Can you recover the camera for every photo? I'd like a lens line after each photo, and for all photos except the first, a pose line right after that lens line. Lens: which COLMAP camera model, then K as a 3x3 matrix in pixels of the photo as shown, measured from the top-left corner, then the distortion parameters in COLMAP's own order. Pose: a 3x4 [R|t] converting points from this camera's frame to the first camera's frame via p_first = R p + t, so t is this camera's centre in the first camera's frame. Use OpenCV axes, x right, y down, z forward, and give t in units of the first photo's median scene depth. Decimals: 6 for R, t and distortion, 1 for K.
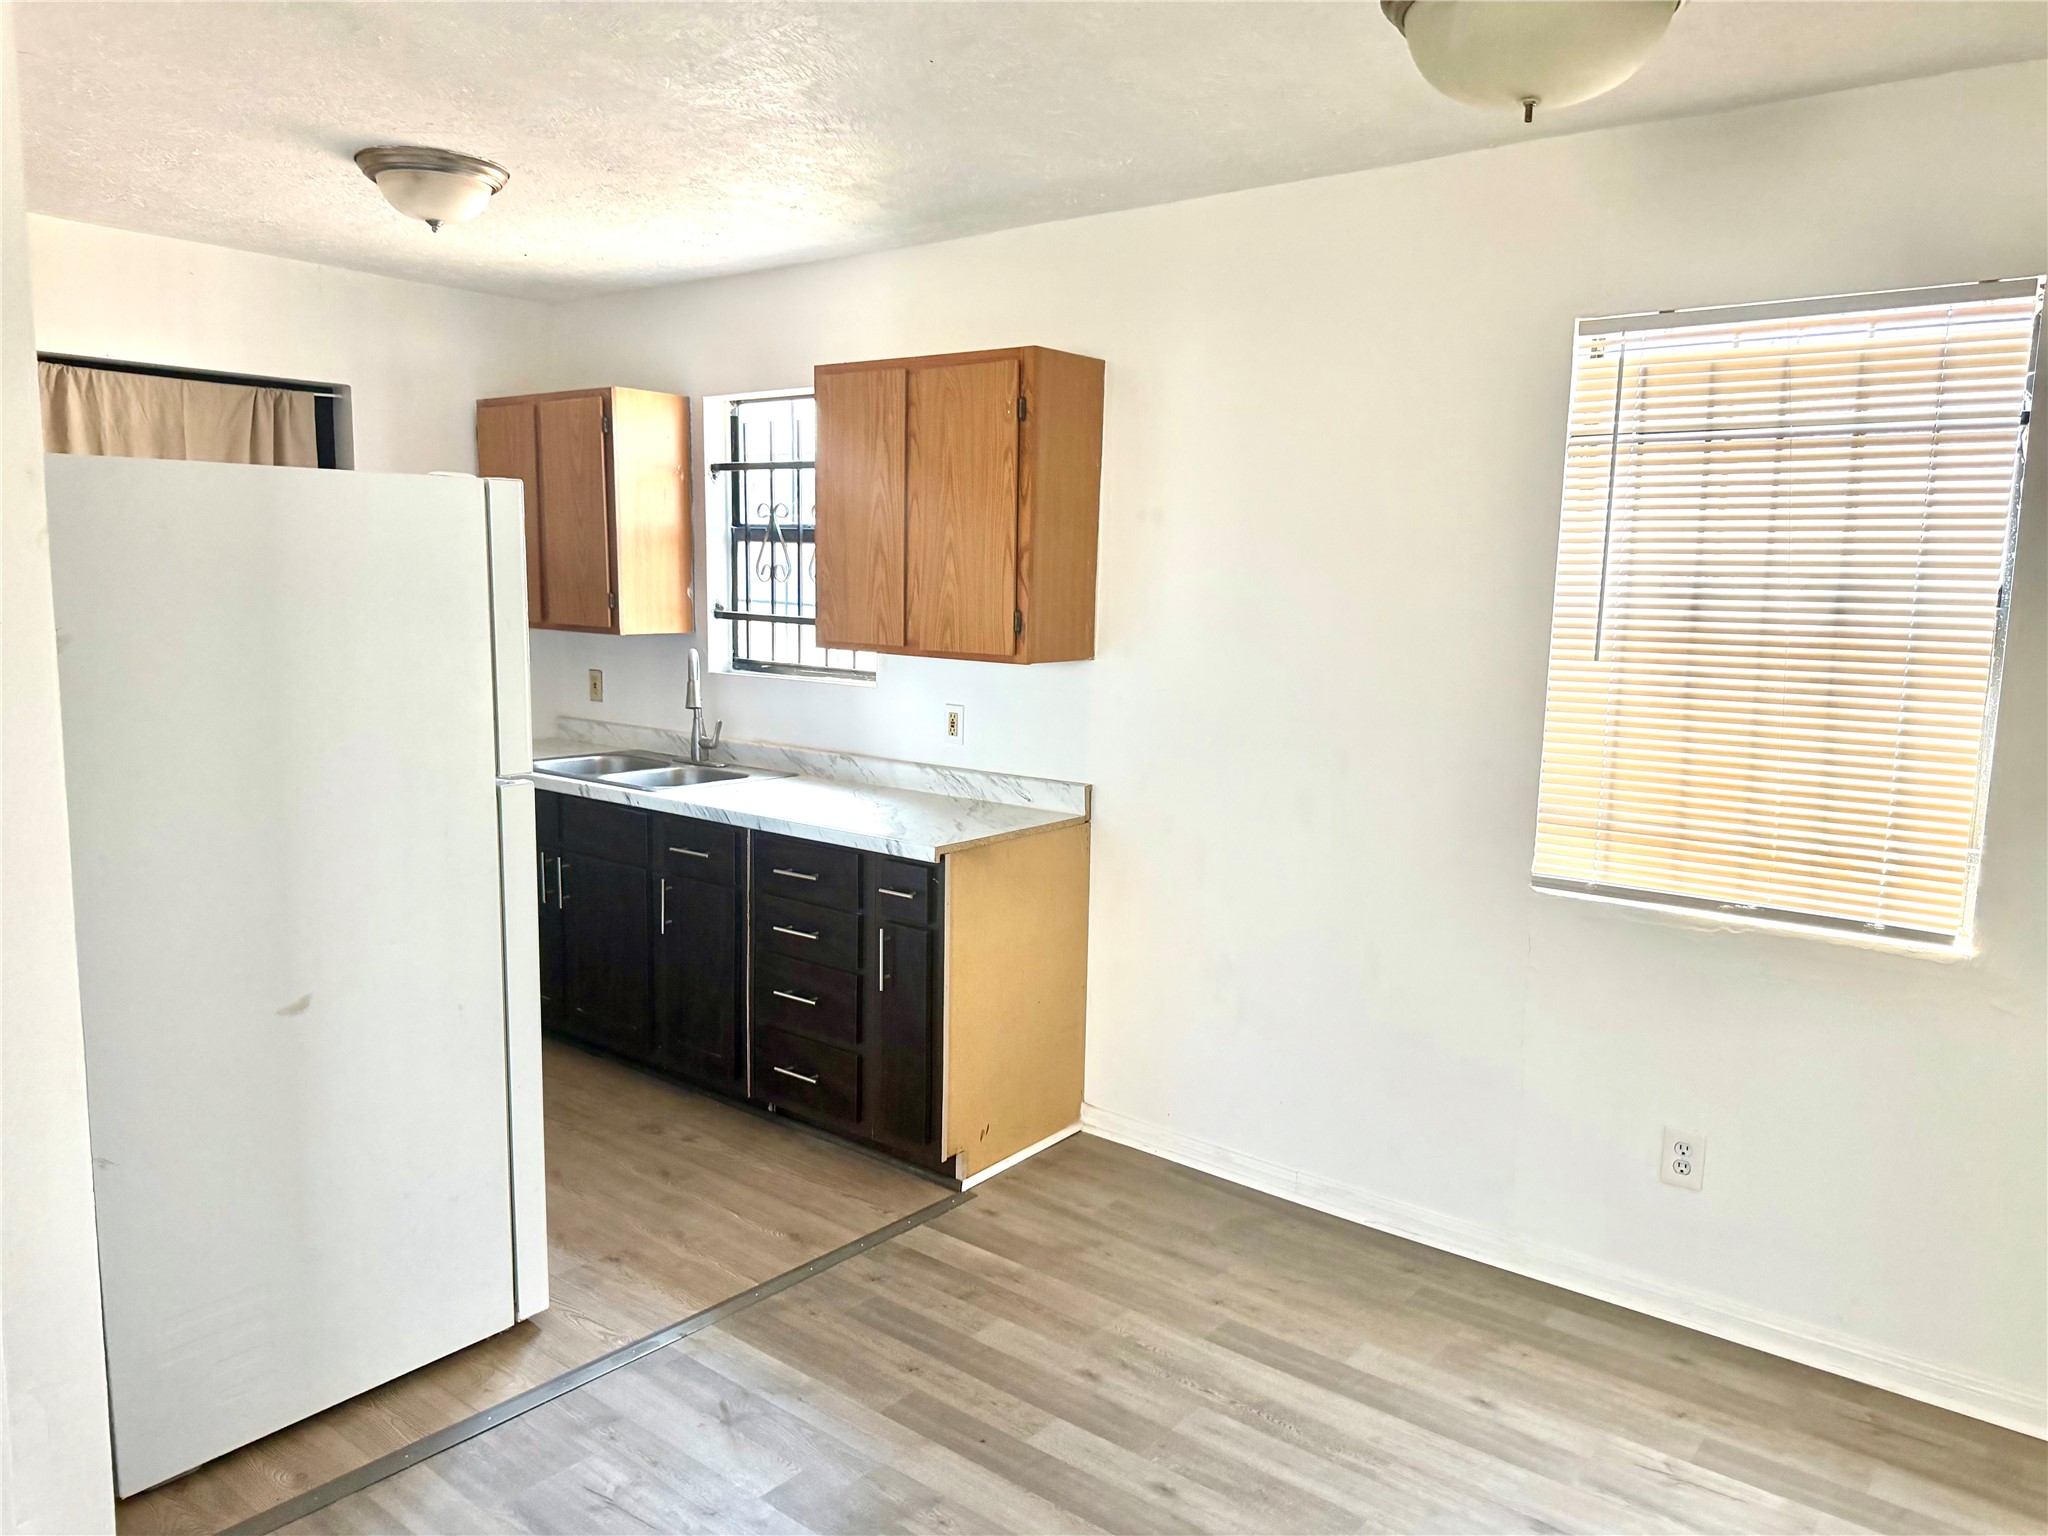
lens RADIAL K [[1438.1, 0, 1024.0], [0, 1438.1, 768.0], [0, 0, 1]] dist [0.021374, -0.040473]
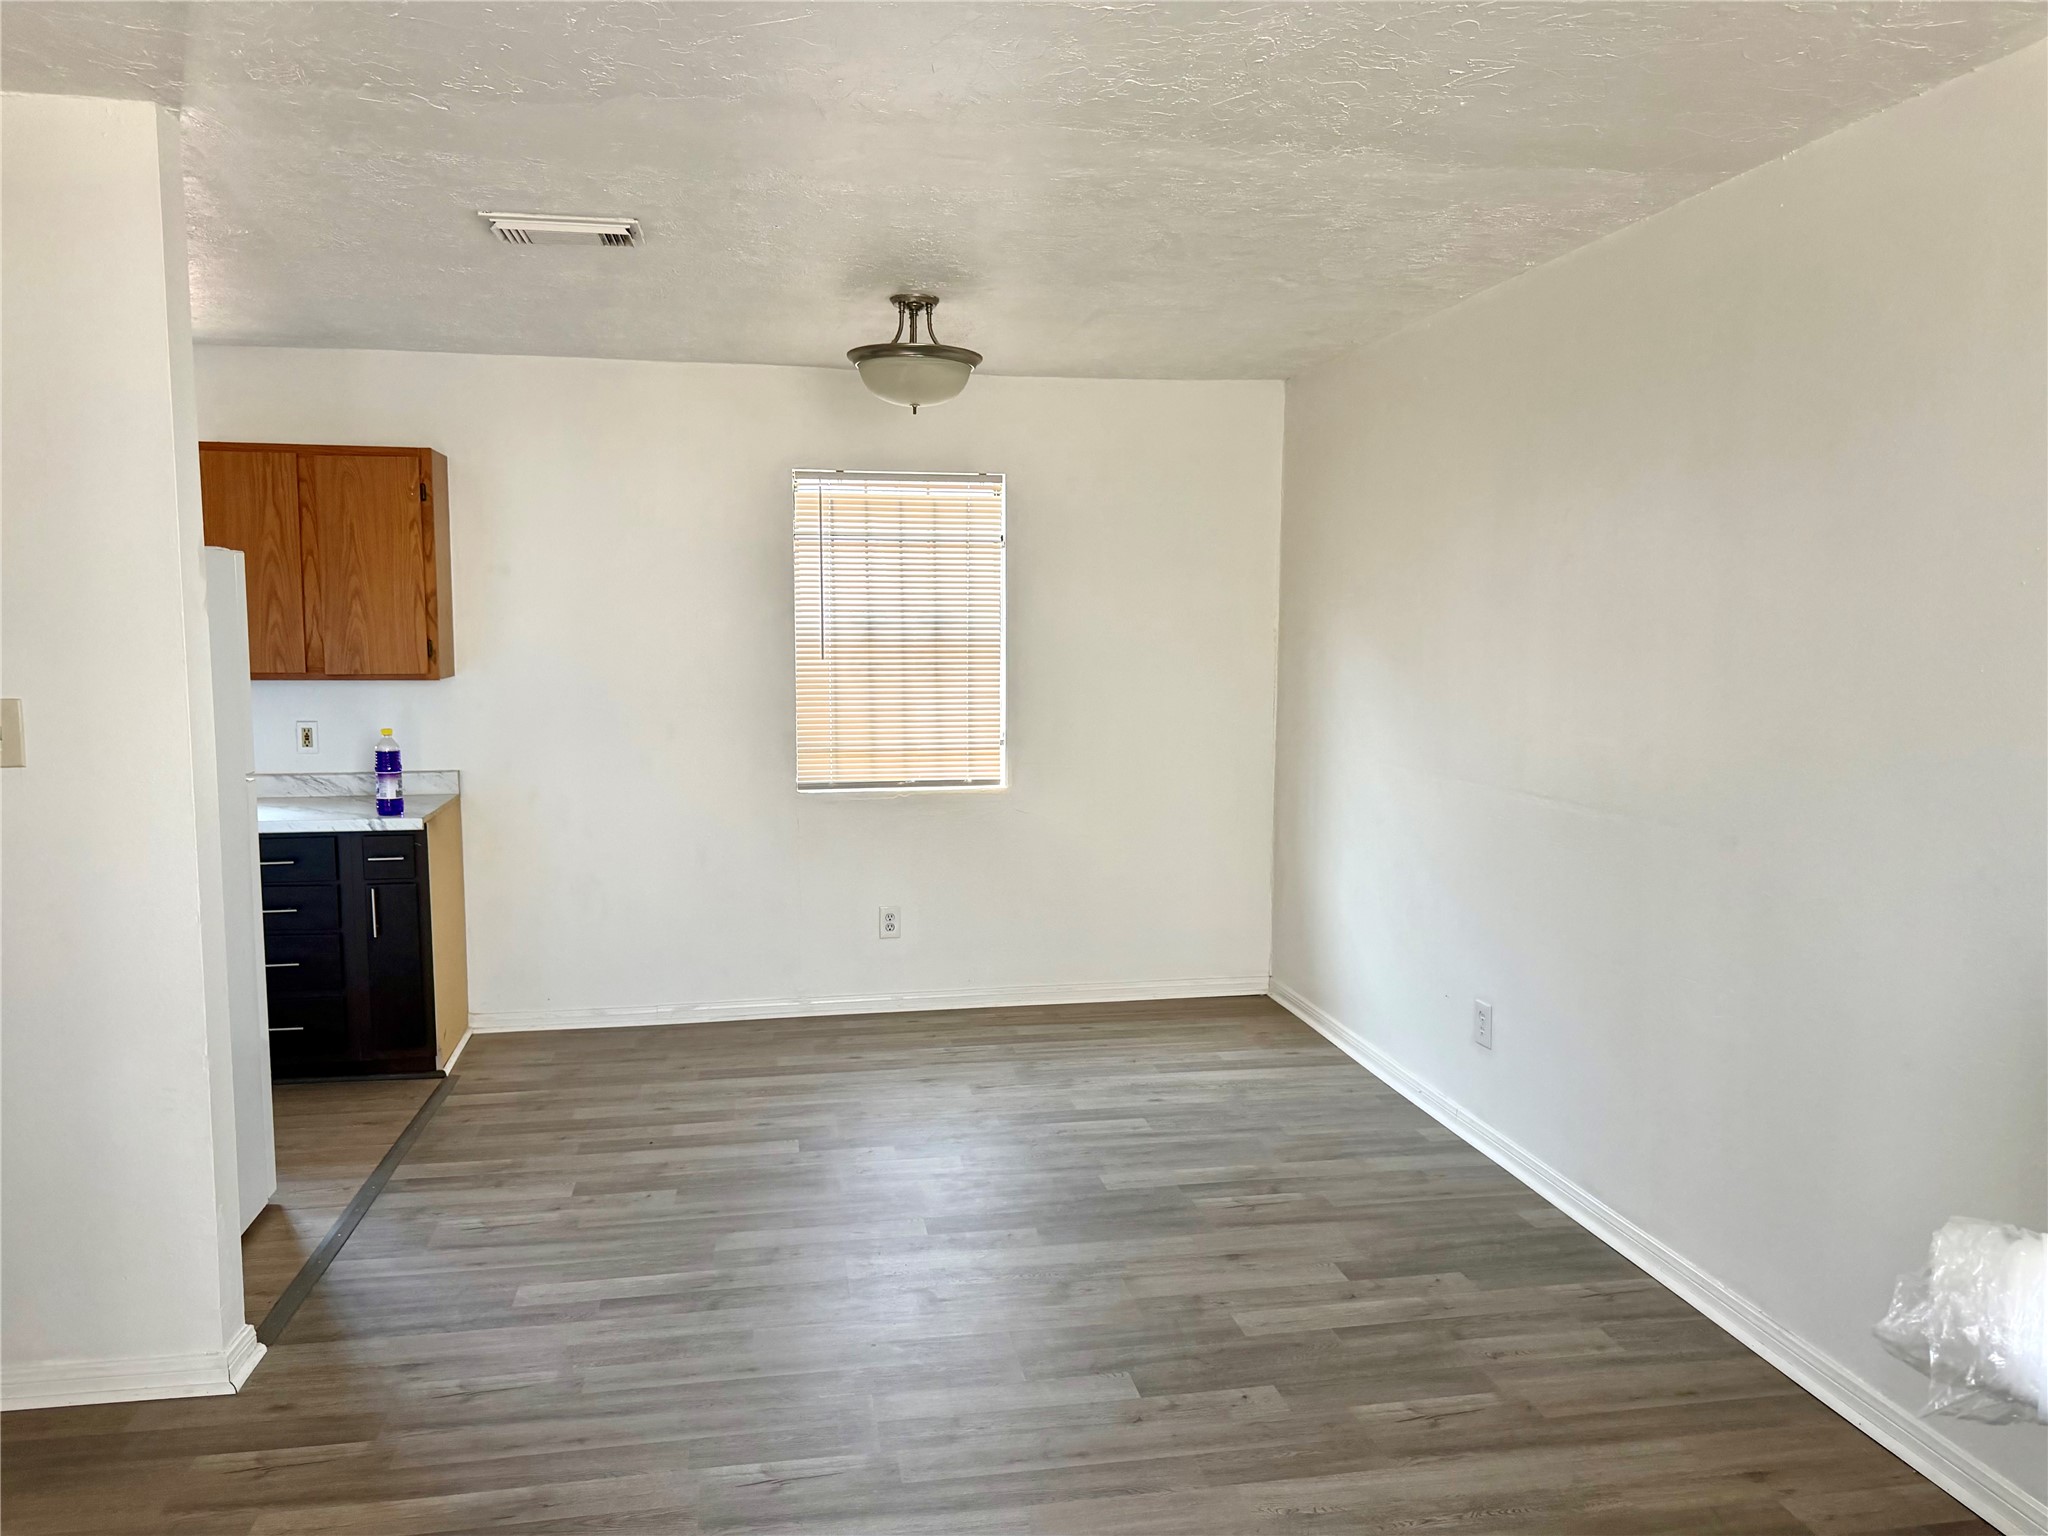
lens RADIAL K [[1438.1, 0, 1024.0], [0, 1438.1, 768.0], [0, 0, 1]] dist [0.021374, -0.040473]
pose [[0.633982, -0.086547, 0.768490, -0.846977], [0.112005, 0.993517, 0.019489, 0.054986], [-0.765194, 0.073719, 0.639565, -0.338793]]
